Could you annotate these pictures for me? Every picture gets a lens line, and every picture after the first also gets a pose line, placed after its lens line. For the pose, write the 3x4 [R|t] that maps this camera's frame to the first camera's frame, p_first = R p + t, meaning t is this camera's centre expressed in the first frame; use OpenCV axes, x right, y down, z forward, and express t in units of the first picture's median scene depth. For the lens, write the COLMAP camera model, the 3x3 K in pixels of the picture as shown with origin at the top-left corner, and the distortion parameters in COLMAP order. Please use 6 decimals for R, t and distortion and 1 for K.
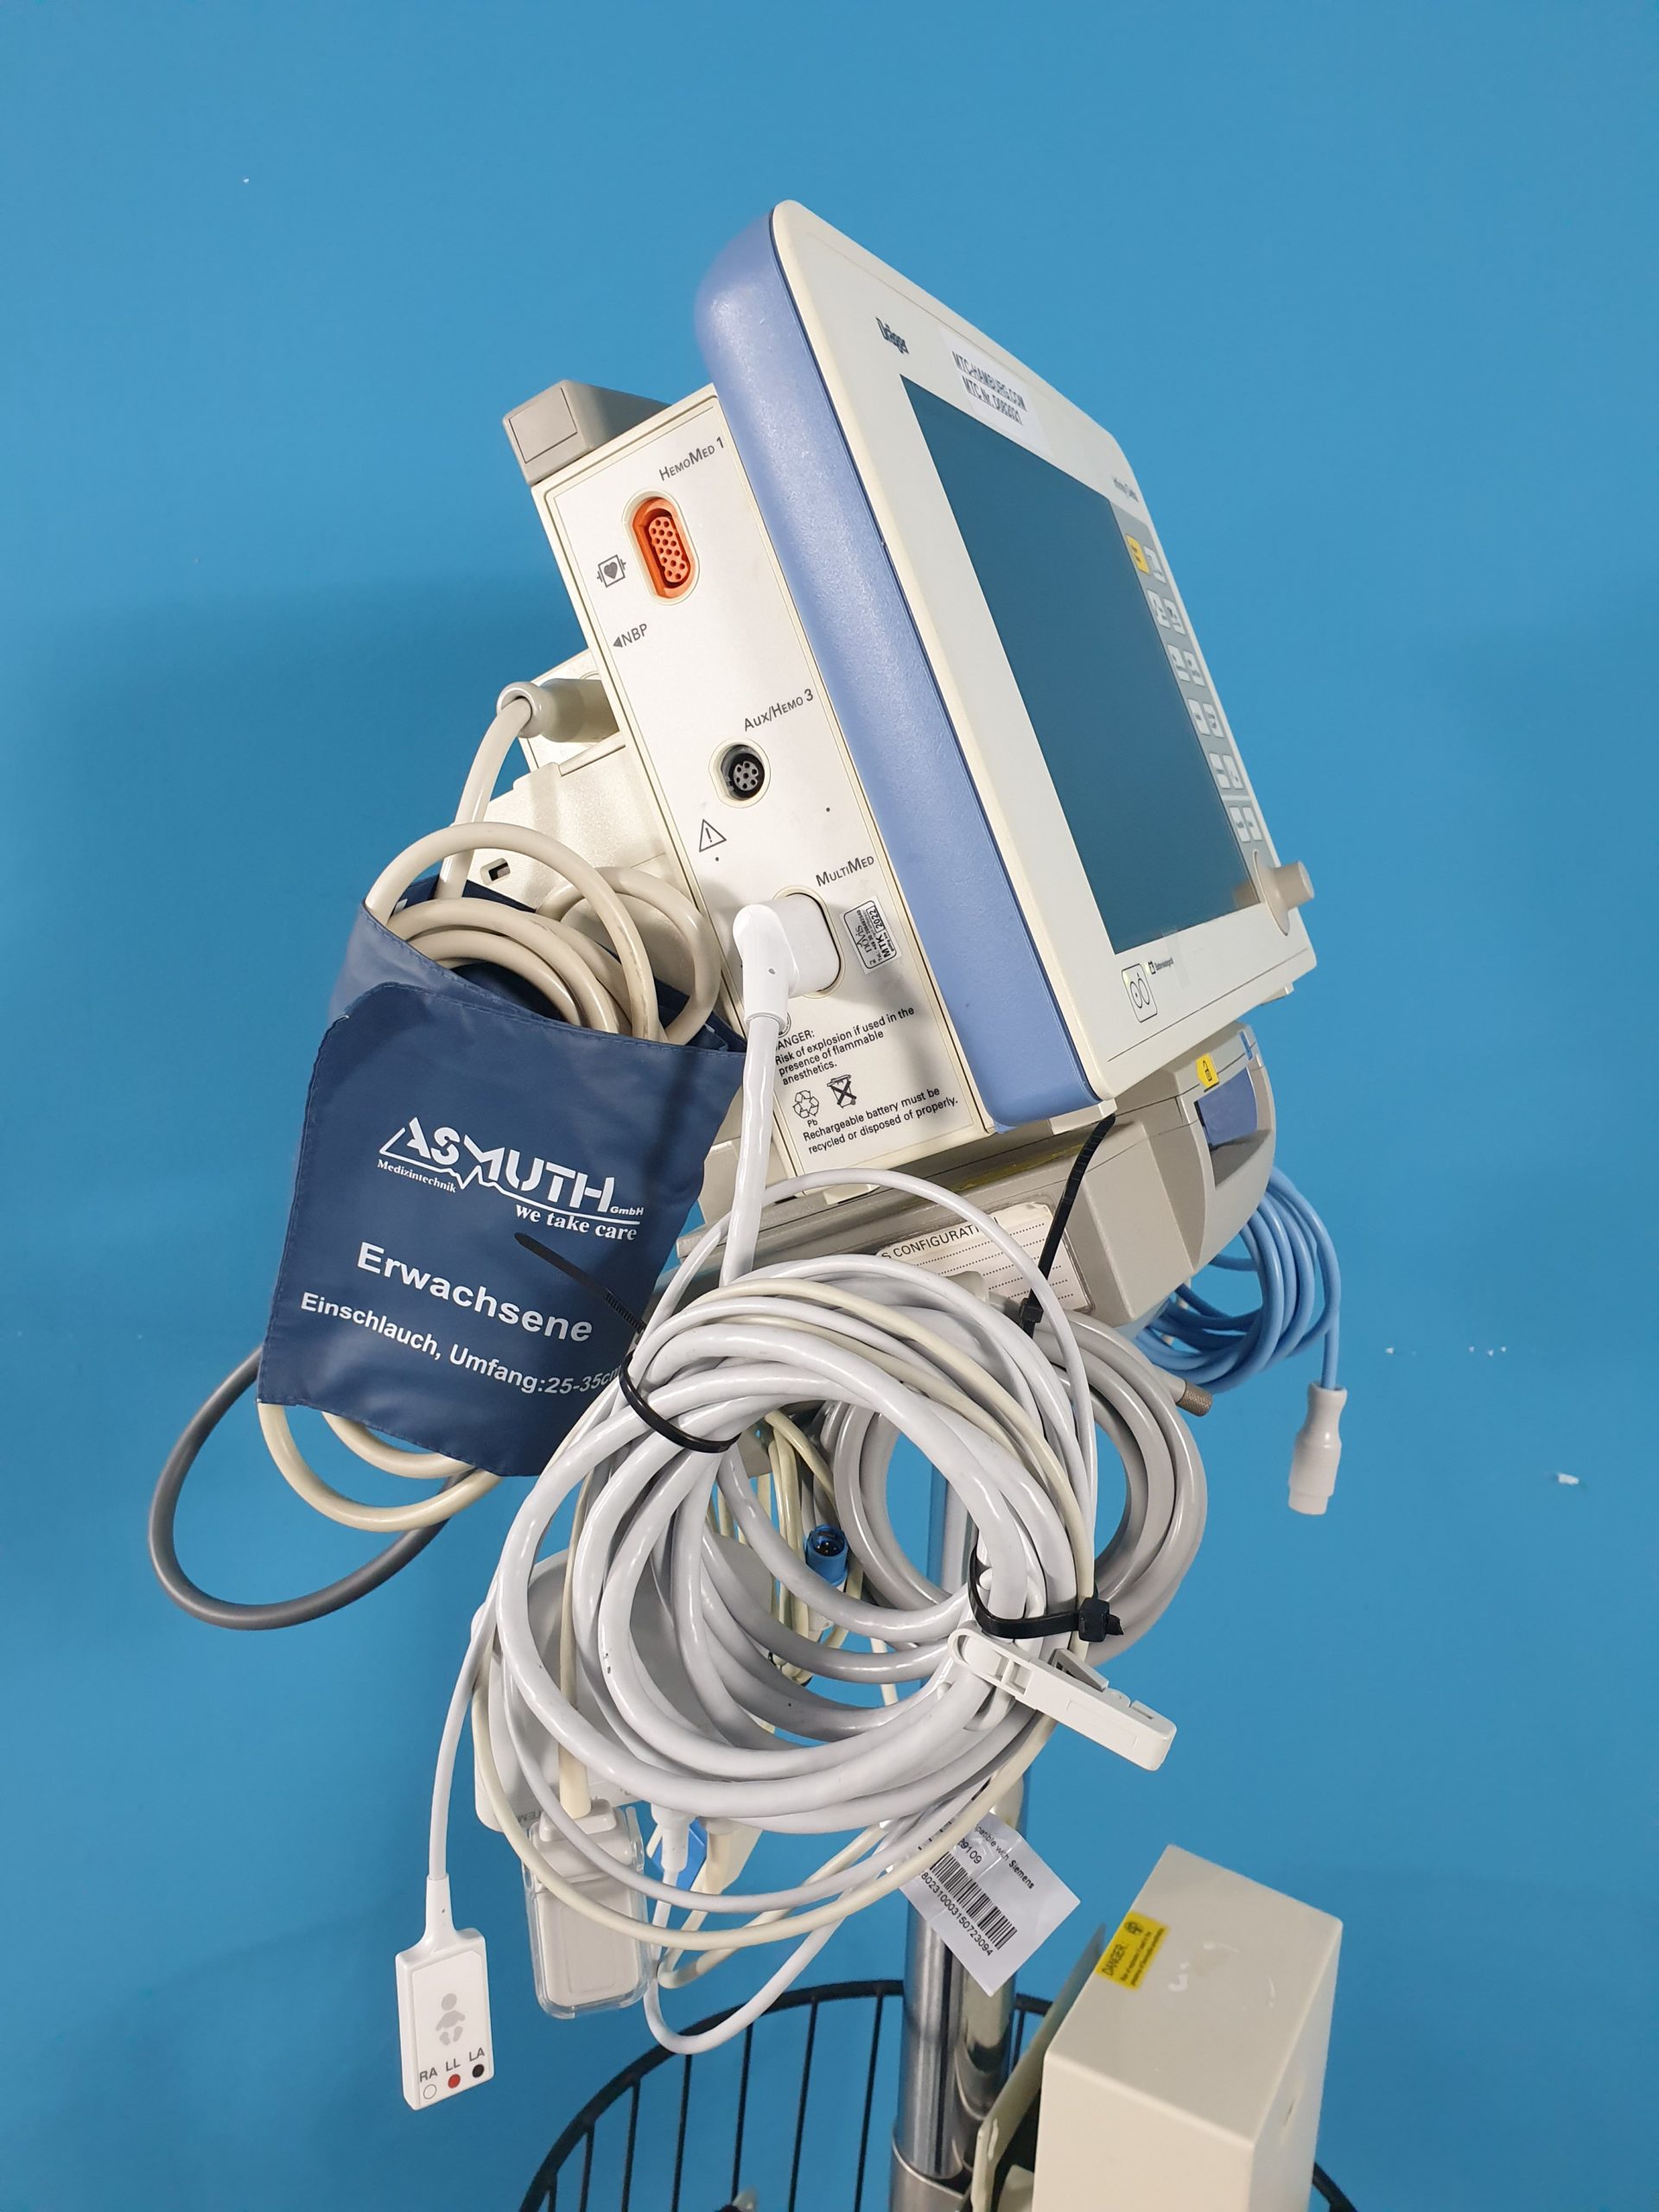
lens RADIAL K [[1683.4, 0, 890.7], [0, 1683.4, 1098.3], [0, 0, 1]] dist [0.136106, -0.401424]
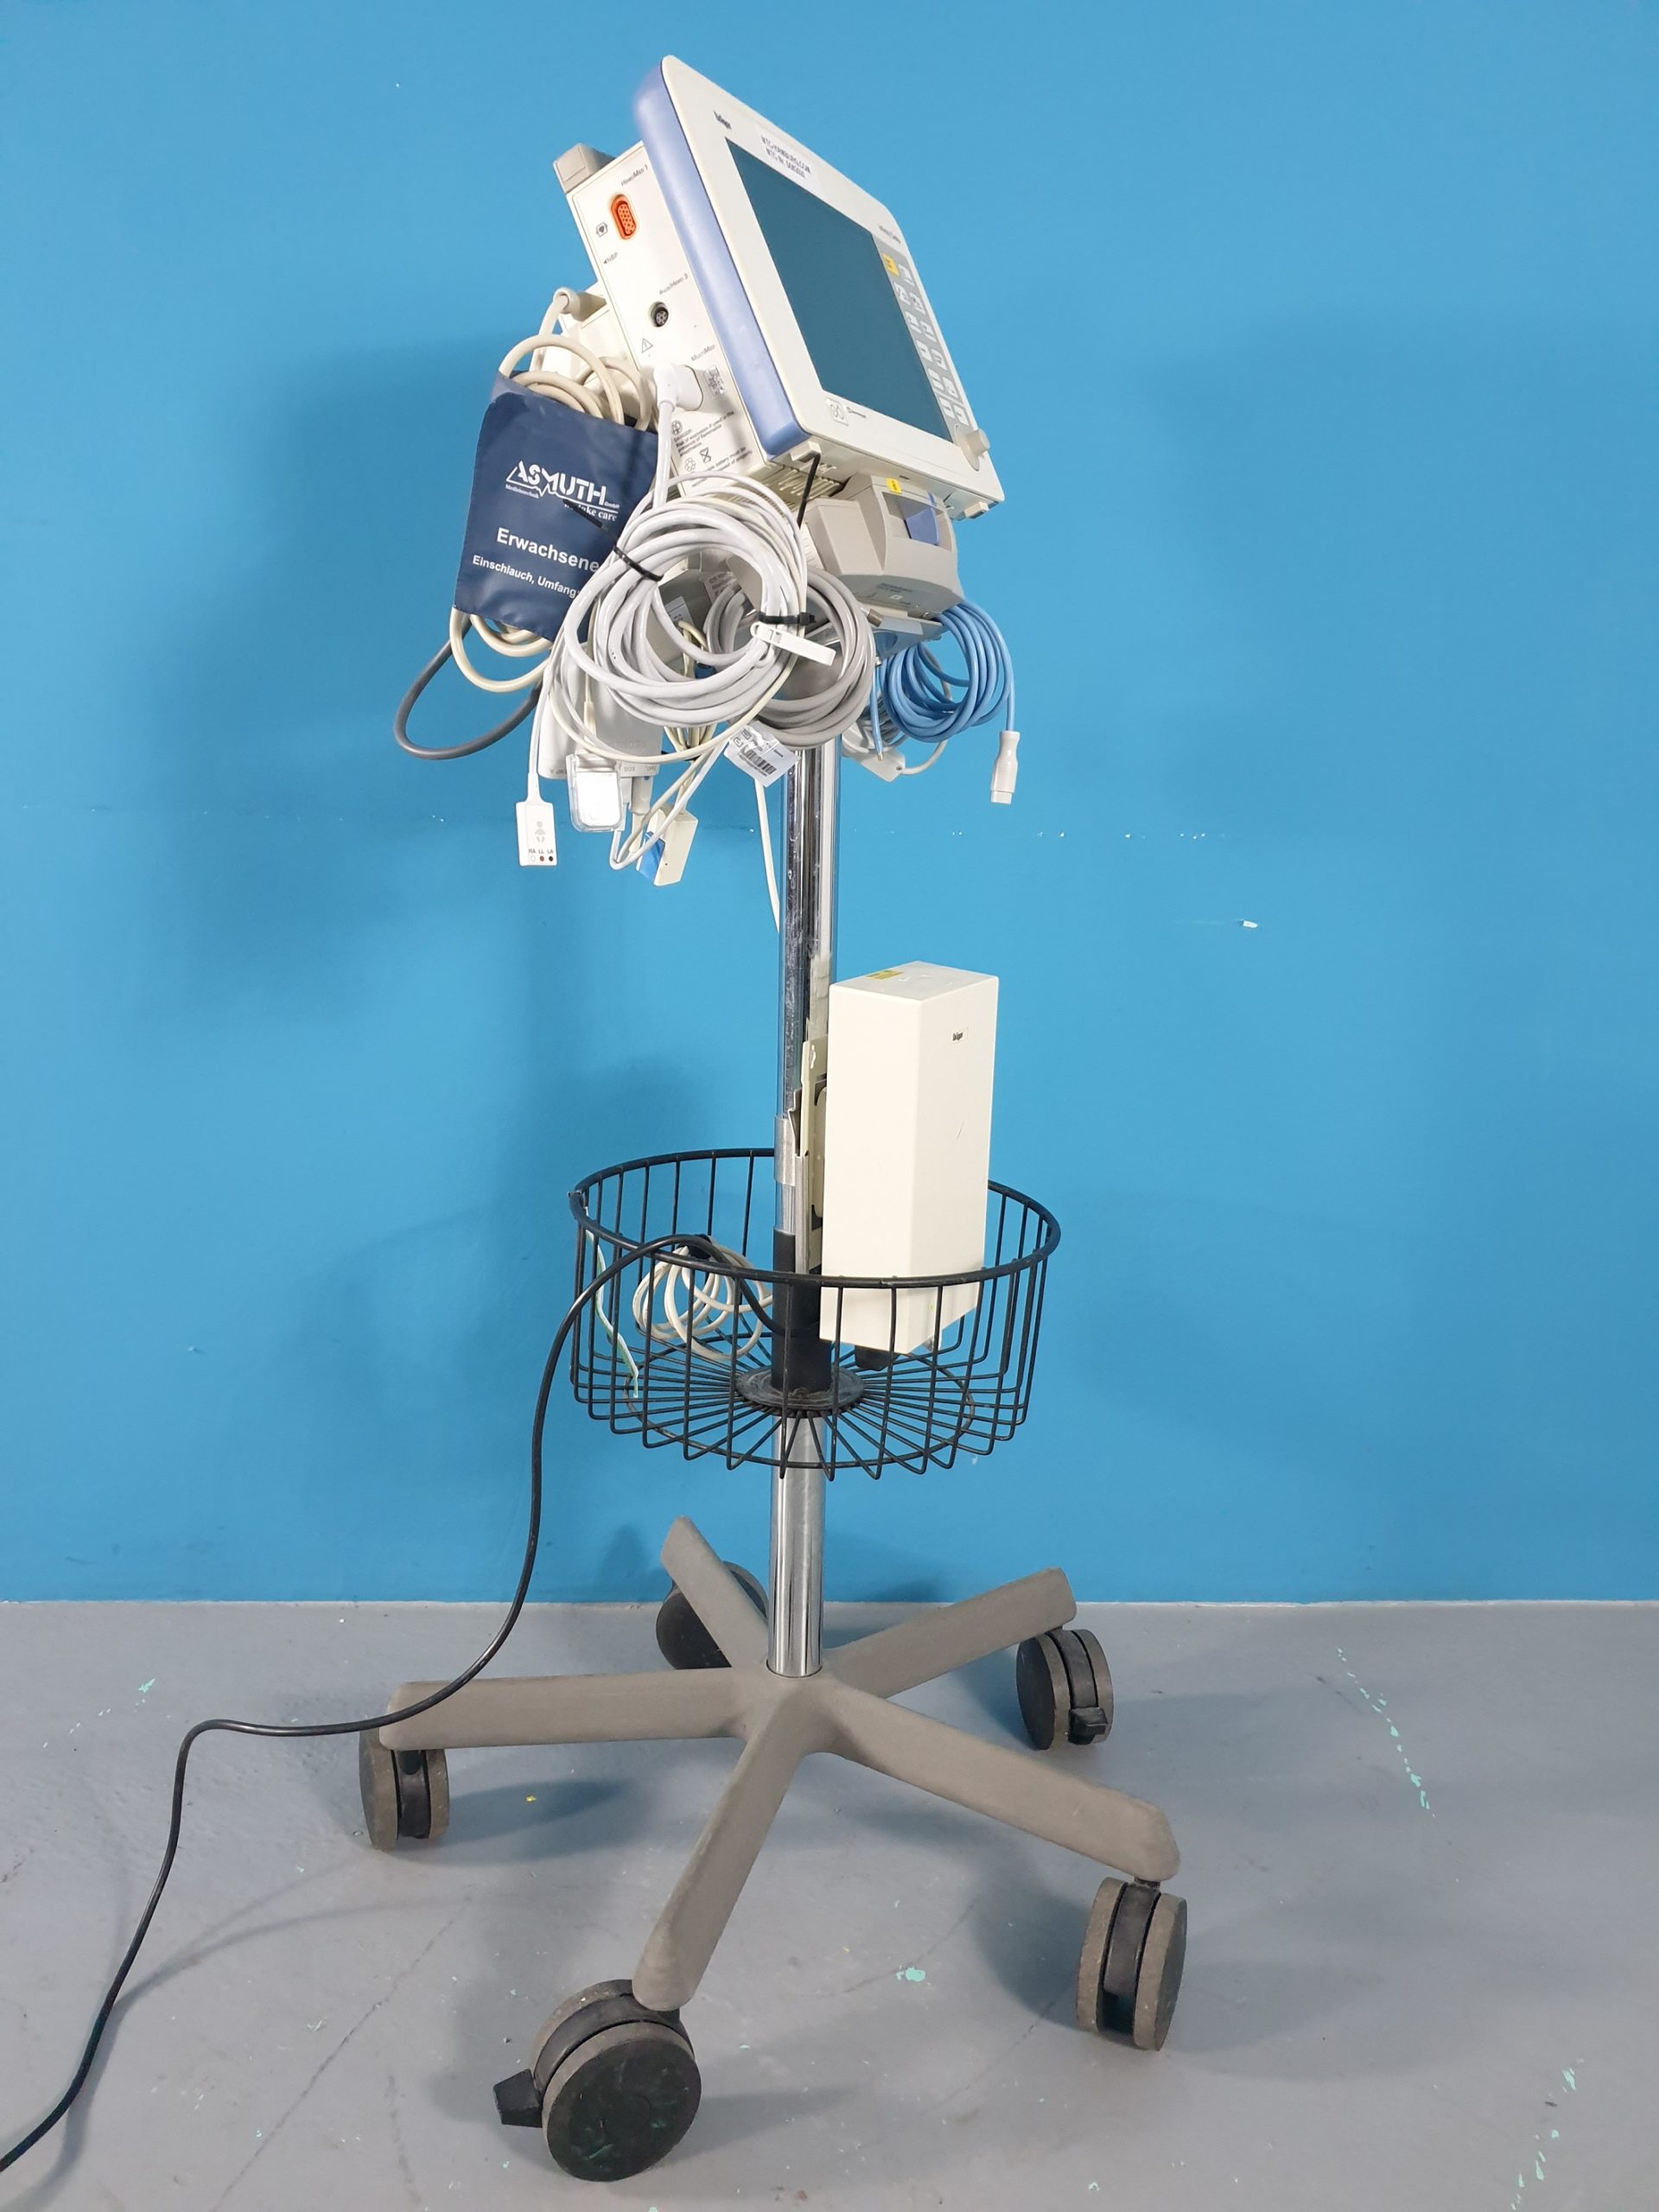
lens RADIAL K [[1669.0, 0, 896.7], [0, 1669.0, 1099.3], [0, 0, 1]] dist [0.004383, 0.003810]
pose [[0.999546, -0.011449, -0.027883, 0.283282], [0.012267, 0.999494, 0.029339, 0.803867], [0.027533, -0.029668, 0.999181, -1.277154]]
